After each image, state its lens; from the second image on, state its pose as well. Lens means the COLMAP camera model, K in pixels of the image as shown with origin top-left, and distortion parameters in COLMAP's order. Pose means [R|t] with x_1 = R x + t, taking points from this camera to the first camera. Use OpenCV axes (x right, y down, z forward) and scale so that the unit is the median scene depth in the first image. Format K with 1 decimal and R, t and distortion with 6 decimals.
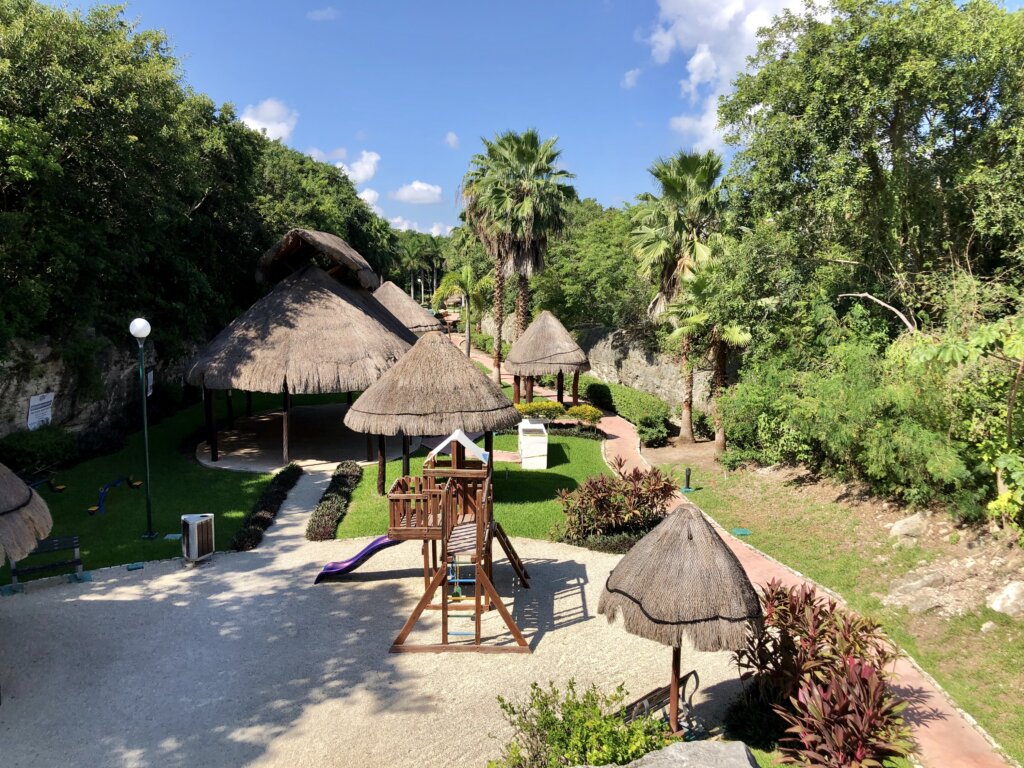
lens RADIAL K [[833.4, 0, 506.7], [0, 833.4, 384.3], [0, 0, 1]] dist [0.000573, -0.012294]
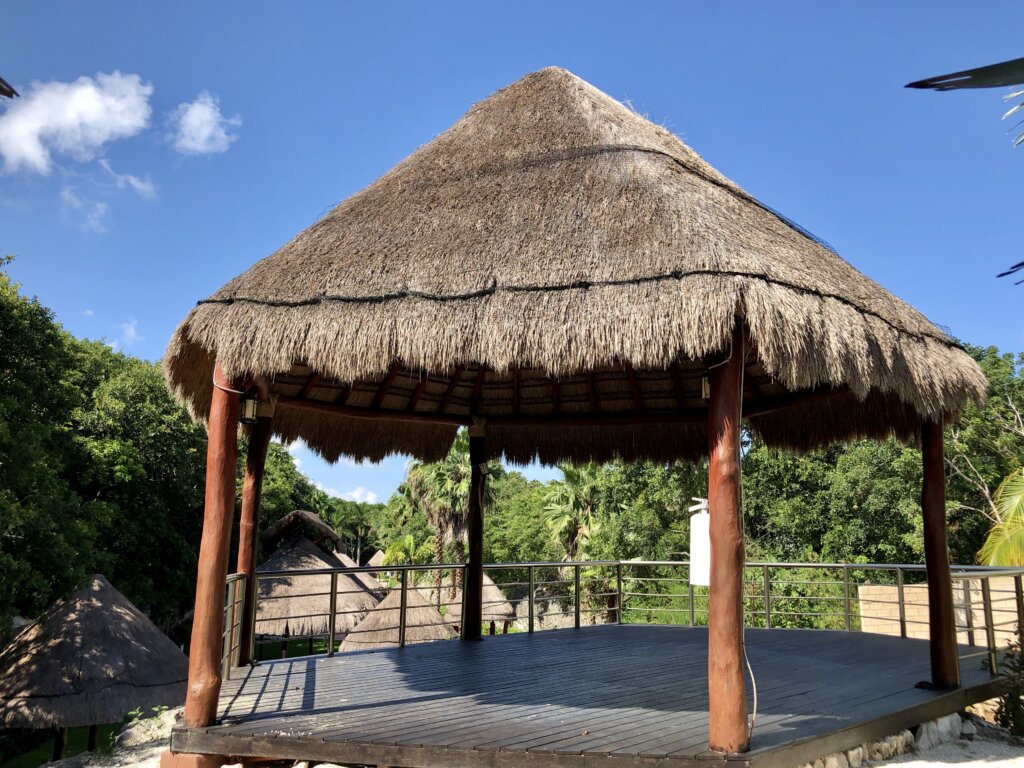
lens RADIAL K [[919.9, 0, 505.4], [0, 919.9, 379.6], [0, 0, 1]] dist [0.141745, -0.008953]
pose [[0.996317, 0.005350, 0.085577, -0.033362], [0.020538, 0.954109, -0.298754, 0.050809], [-0.083248, 0.299411, 0.950486, -0.382739]]
